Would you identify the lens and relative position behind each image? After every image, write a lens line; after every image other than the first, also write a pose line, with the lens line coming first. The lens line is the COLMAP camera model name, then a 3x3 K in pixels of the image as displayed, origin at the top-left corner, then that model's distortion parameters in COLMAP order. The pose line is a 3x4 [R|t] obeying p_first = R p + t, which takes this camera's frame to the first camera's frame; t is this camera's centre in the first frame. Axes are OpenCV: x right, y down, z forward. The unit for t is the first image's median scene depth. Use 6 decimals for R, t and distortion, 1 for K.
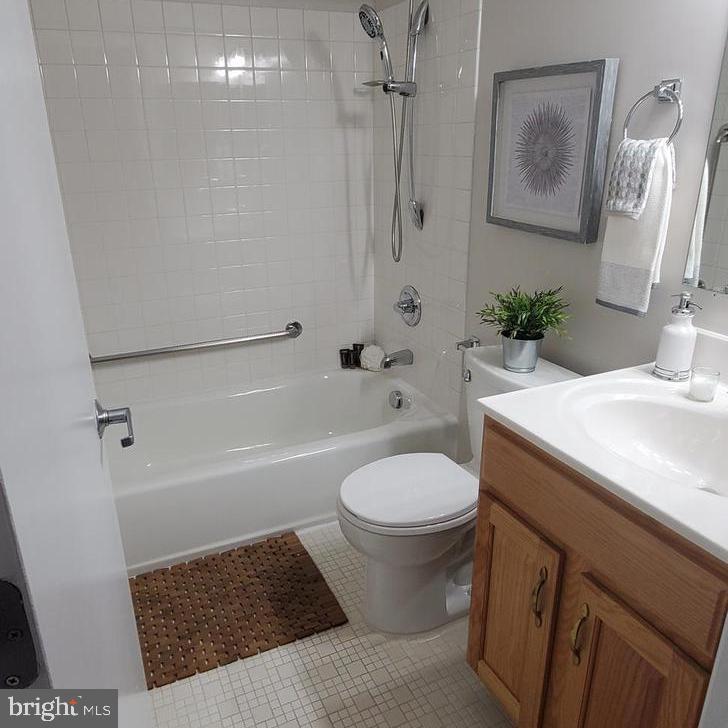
lens RADIAL K [[612.4, 0, 338.7], [0, 612.4, 372.7], [0, 0, 1]] dist [0.000947, 0.008189]
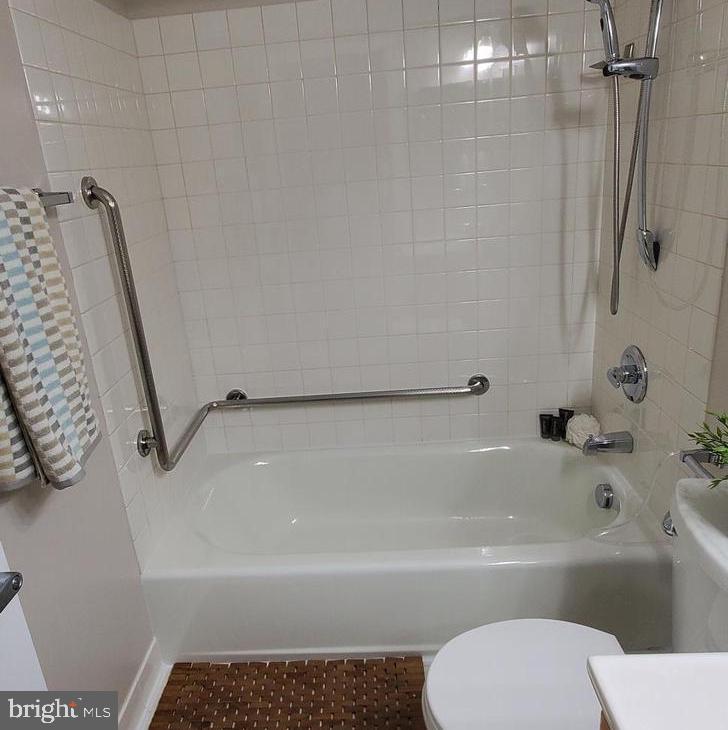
lens RADIAL K [[614.1, 0, 346.0], [0, 614.1, 376.6], [0, 0, 1]] dist [0.000947, 0.008189]
pose [[0.897729, 0.098691, -0.429351, 0.115435], [-0.092632, 0.995083, 0.035048, -0.093479], [0.430699, 0.008308, 0.902457, 0.196828]]
